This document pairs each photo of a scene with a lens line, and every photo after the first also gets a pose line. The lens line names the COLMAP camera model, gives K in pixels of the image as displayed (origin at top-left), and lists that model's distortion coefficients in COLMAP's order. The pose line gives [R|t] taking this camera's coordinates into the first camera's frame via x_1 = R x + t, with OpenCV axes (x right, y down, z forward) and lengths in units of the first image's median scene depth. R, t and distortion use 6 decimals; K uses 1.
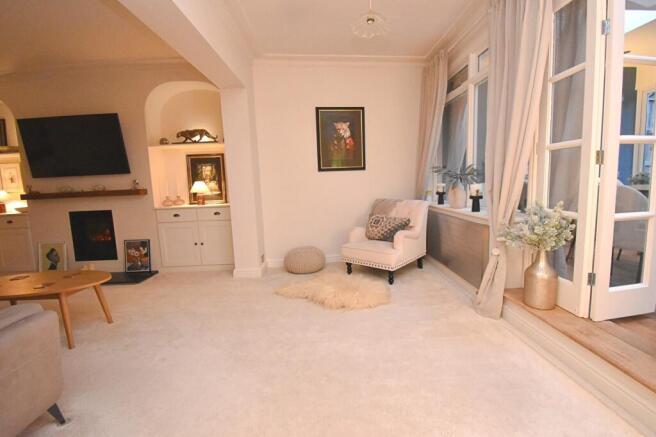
lens RADIAL K [[292.8, 0, 326.3], [0, 292.8, 221.1], [0, 0, 1]] dist [-0.001868, -0.011524]
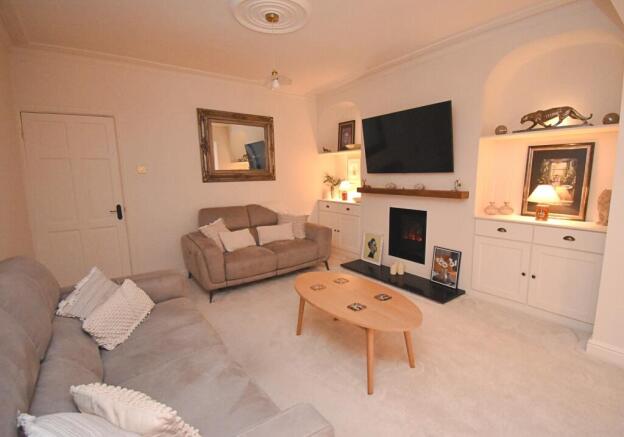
lens RADIAL K [[292.3, 0, 330.2], [0, 292.3, 220.0], [0, 0, 1]] dist [-0.009907, -0.002948]
pose [[0.613756, 0.151945, -0.774736, -0.205741], [-0.111209, 0.988160, 0.105702, -0.073041], [0.781624, 0.021282, 0.623387, 0.189063]]
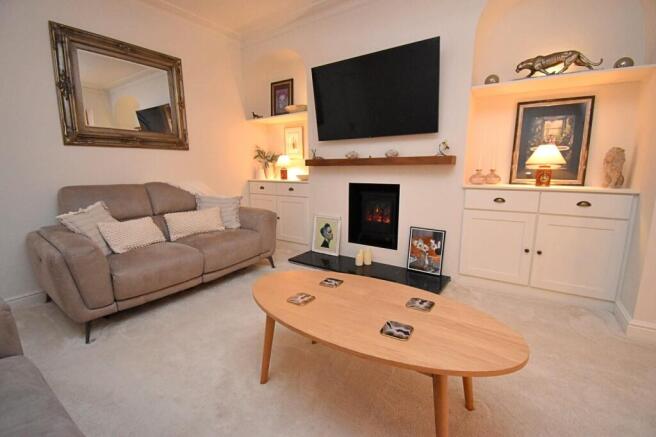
lens RADIAL K [[292.8, 0, 333.3], [0, 292.8, 219.6], [0, 0, 1]] dist [-0.001868, -0.011524]
pose [[0.822162, 0.132891, -0.553525, -0.444784], [-0.098013, 0.990894, 0.092315, -0.001090], [0.560752, -0.021645, 0.827701, 0.279818]]
